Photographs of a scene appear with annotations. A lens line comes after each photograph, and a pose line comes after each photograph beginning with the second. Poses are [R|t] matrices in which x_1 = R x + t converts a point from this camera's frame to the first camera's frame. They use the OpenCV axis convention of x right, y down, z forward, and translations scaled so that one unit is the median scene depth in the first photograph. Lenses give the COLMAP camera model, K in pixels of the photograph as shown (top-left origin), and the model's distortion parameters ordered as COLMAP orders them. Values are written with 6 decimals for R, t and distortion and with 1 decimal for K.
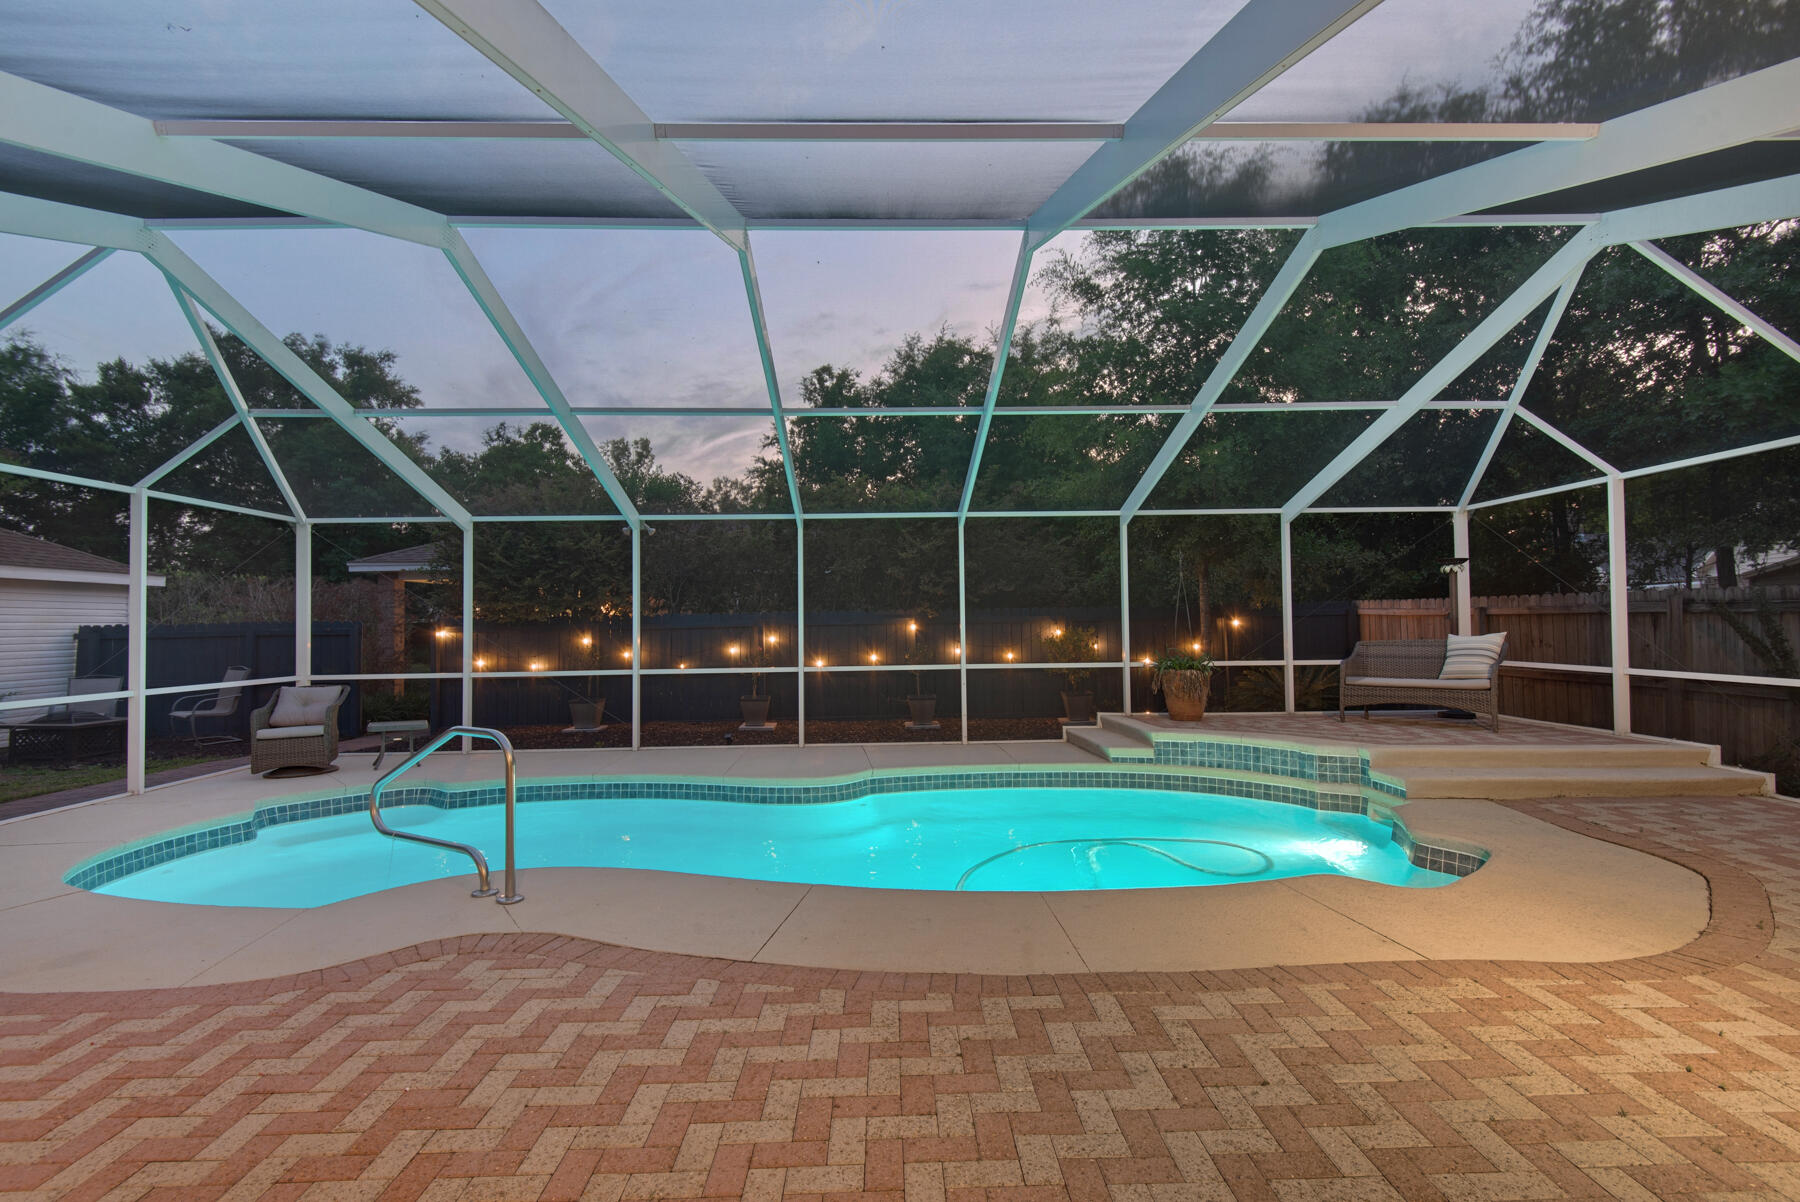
lens RADIAL K [[814.3, 0, 898.2], [0, 814.3, 591.9], [0, 0, 1]] dist [0.029396, -0.016918]
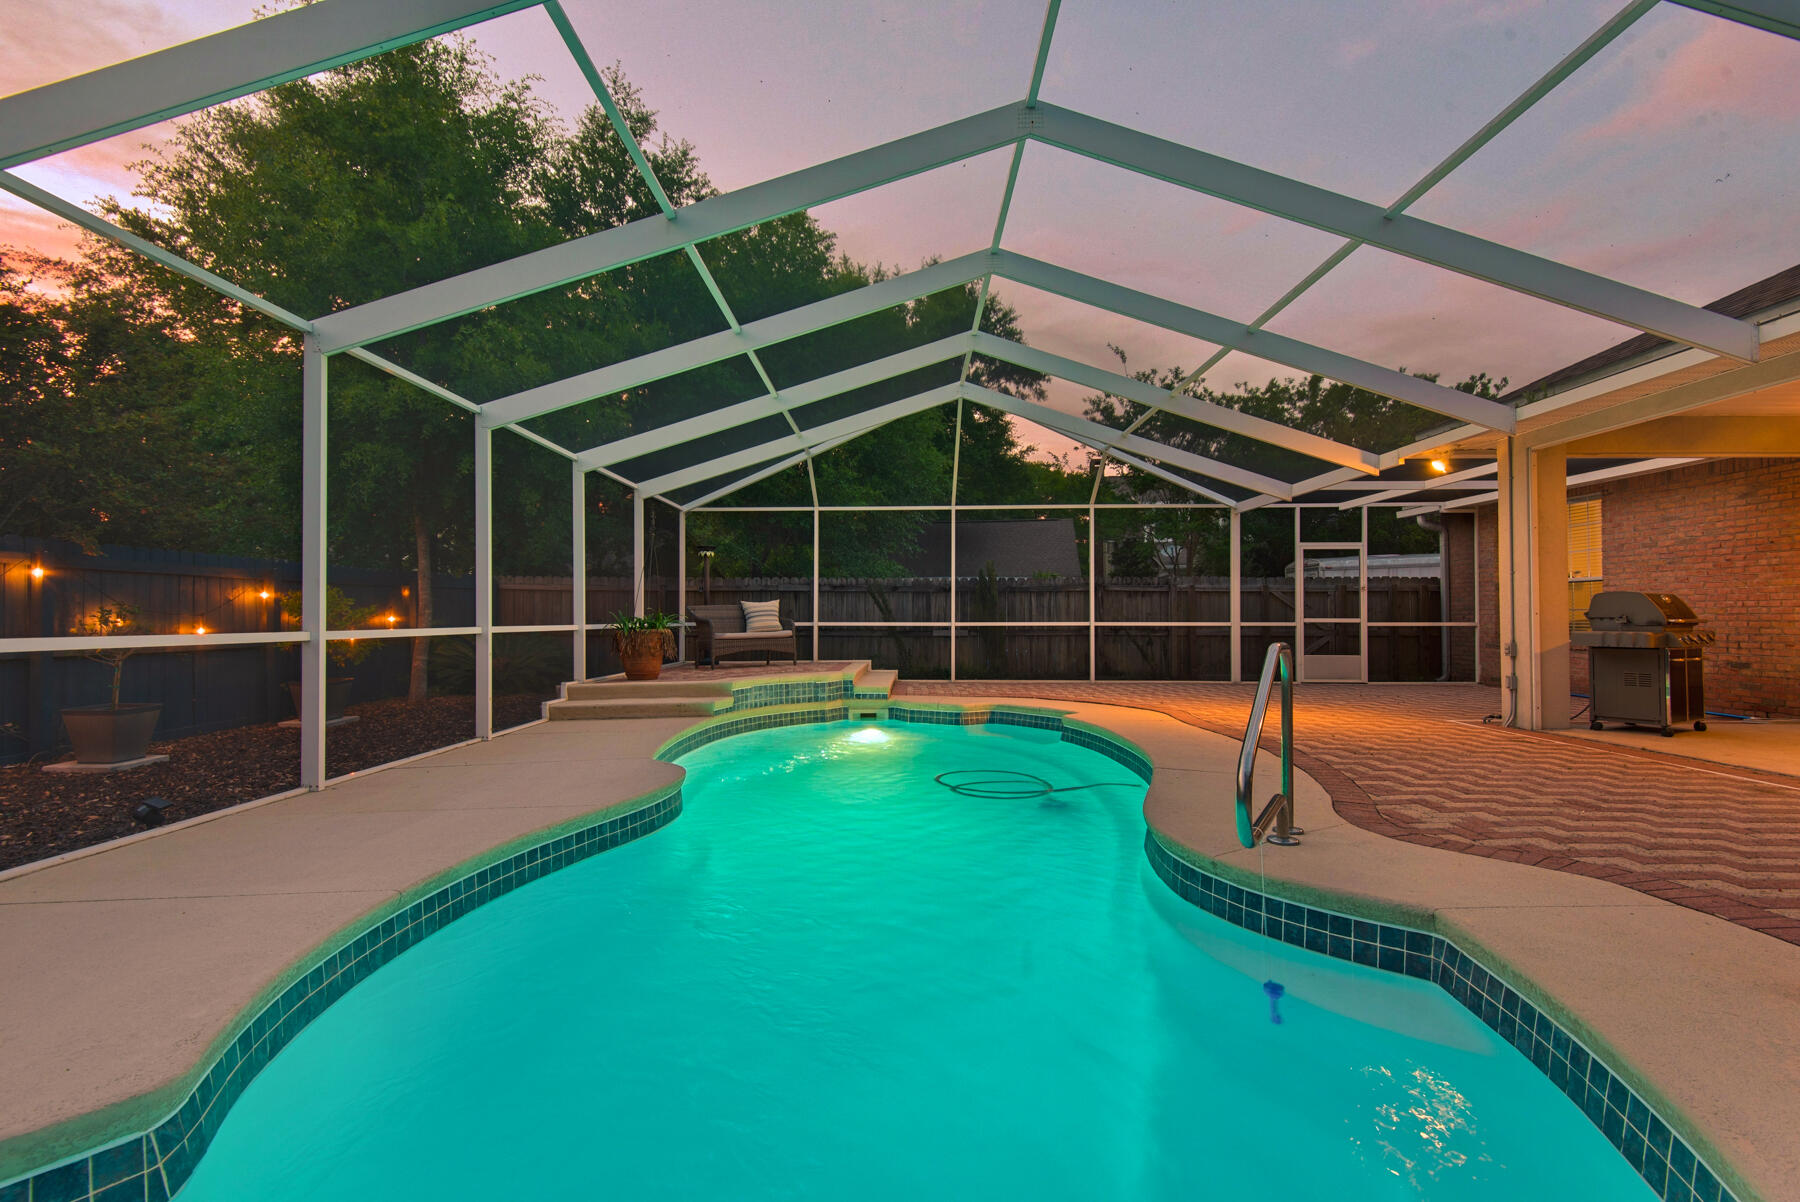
lens RADIAL K [[814.3, 0, 893.1], [0, 814.3, 605.2], [0, 0, 1]] dist [0.029396, -0.016918]
pose [[0.030791, 0.026539, 0.999173, -0.729547], [-0.036611, 0.999007, -0.025406, 0.089273], [-0.998855, -0.035798, 0.031732, 0.745804]]
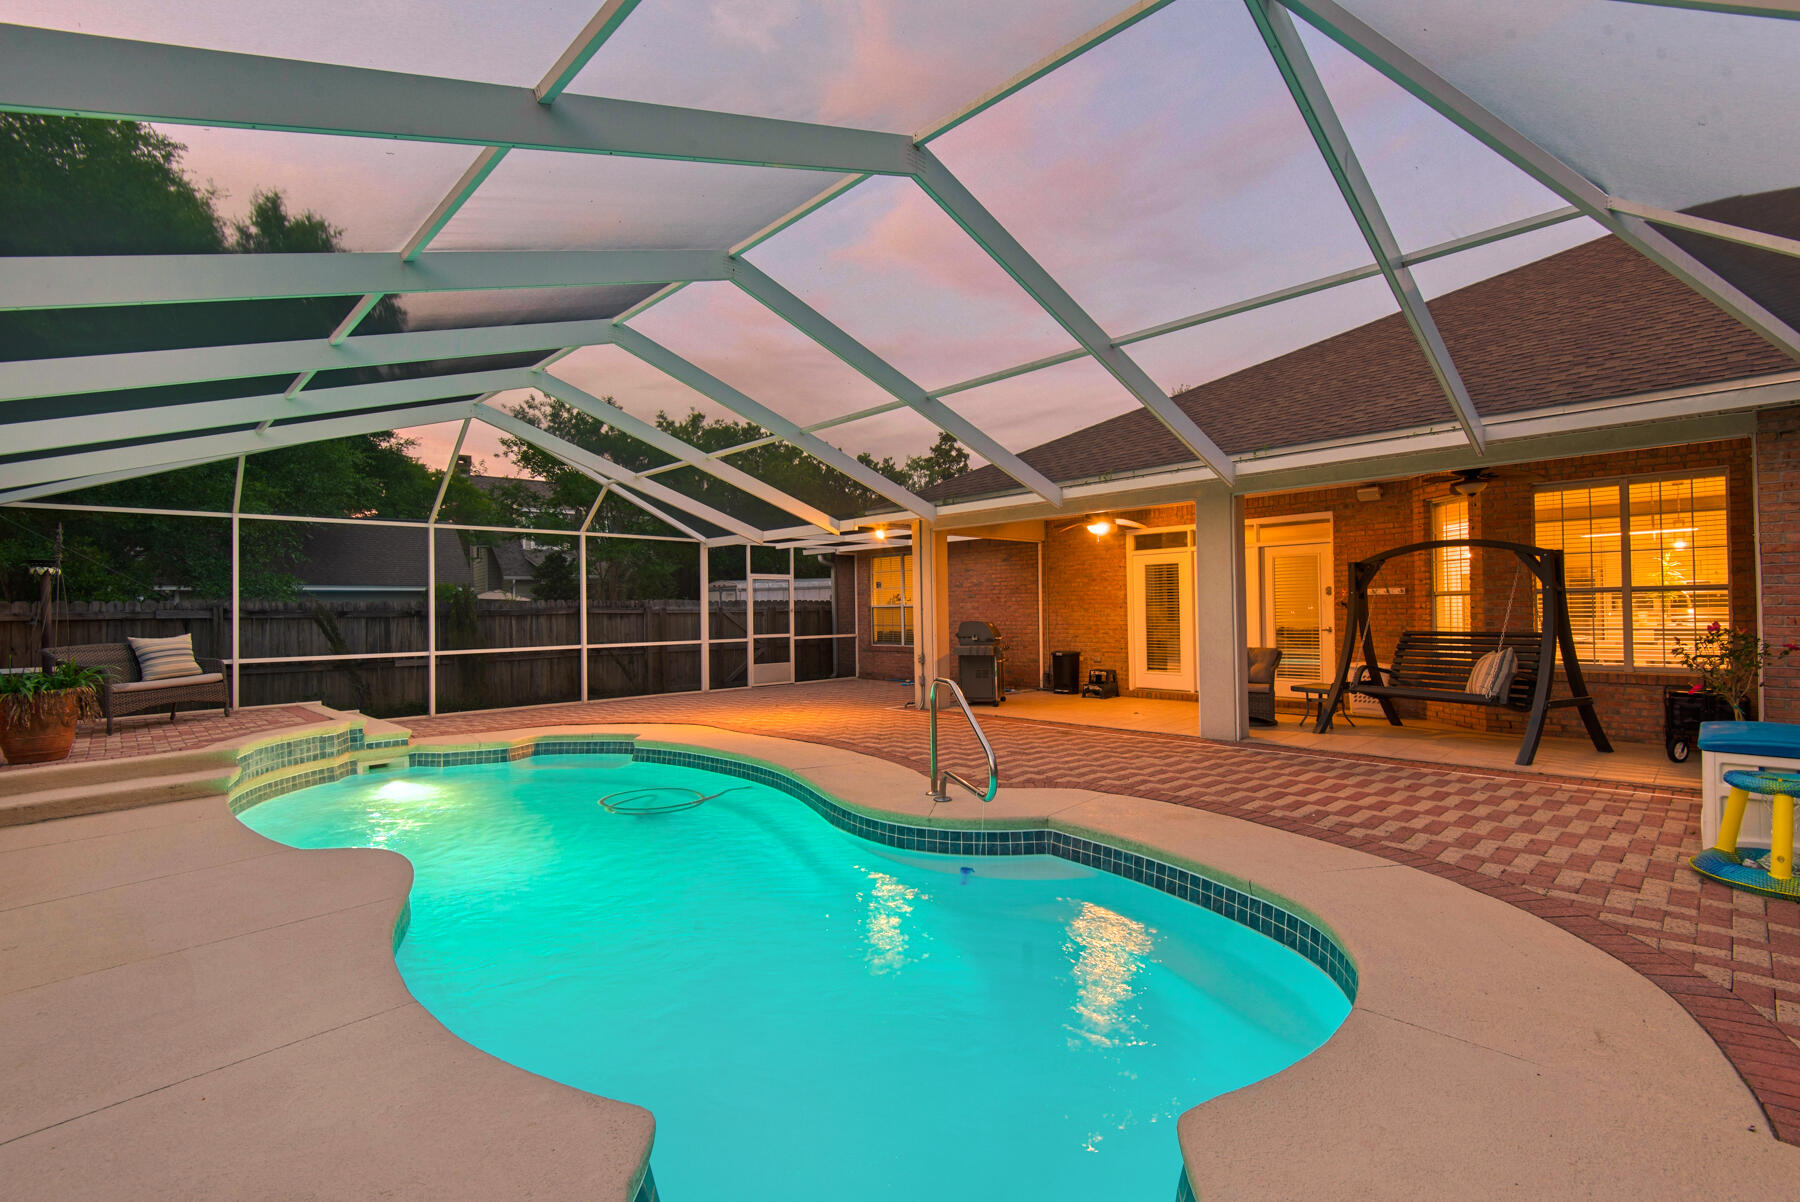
lens RADIAL K [[814.3, 0, 902.8], [0, 814.3, 600.5], [0, 0, 1]] dist [0.029396, -0.016918]
pose [[-0.689899, 0.033286, 0.723140, -0.777254], [-0.001162, 0.998890, -0.047087, 0.056203], [-0.723905, -0.033326, -0.689094, 1.073660]]
